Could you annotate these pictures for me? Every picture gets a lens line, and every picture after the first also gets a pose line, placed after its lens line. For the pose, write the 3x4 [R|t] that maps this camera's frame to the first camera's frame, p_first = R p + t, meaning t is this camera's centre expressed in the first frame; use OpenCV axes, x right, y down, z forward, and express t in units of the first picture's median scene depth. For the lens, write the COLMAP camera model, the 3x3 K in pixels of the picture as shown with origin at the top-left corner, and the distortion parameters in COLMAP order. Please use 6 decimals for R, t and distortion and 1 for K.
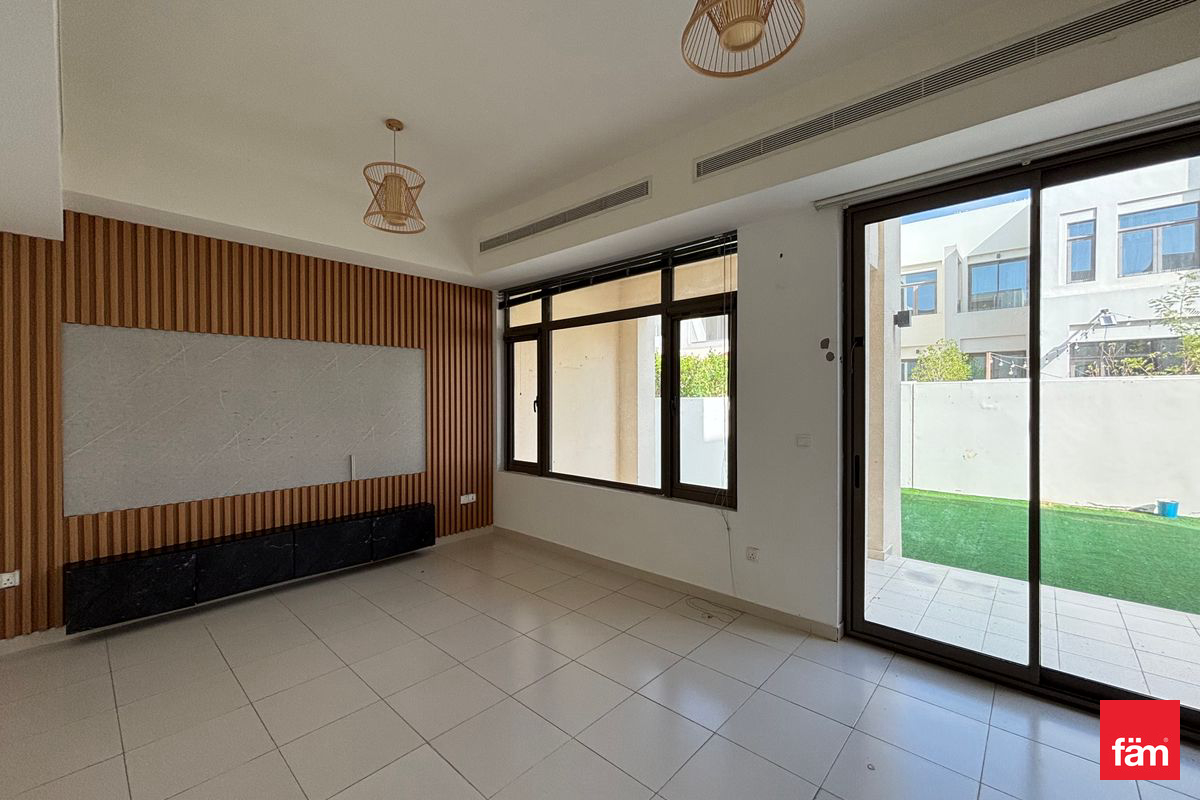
lens RADIAL K [[485.3, 0, 583.9], [0, 485.3, 400.6], [0, 0, 1]] dist [0.008518, -0.002838]
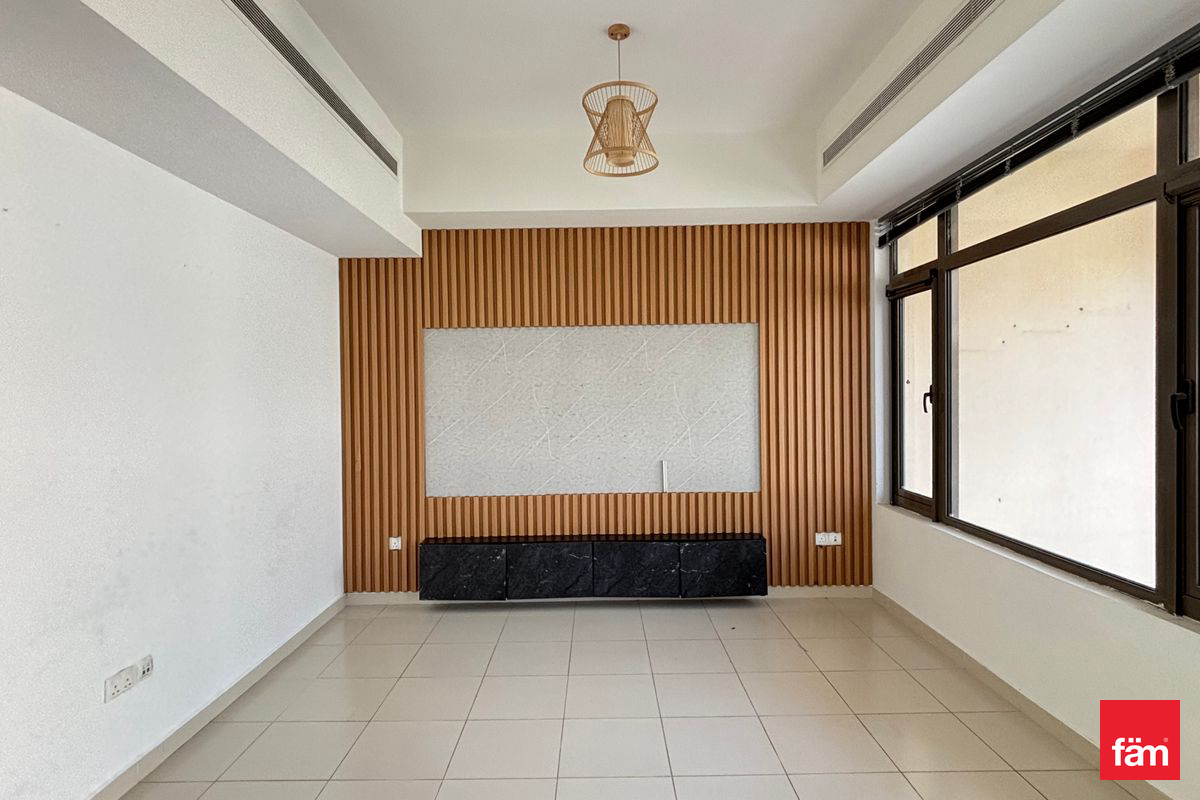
lens RADIAL K [[622.4, 0, 592.9], [0, 622.4, 398.9], [0, 0, 1]] dist [0.022414, -0.009517]
pose [[0.683895, 0.001773, -0.729578, 0.201639], [0.007554, 0.999926, 0.009511, -0.002969], [0.729541, -0.012016, 0.683831, 0.202727]]
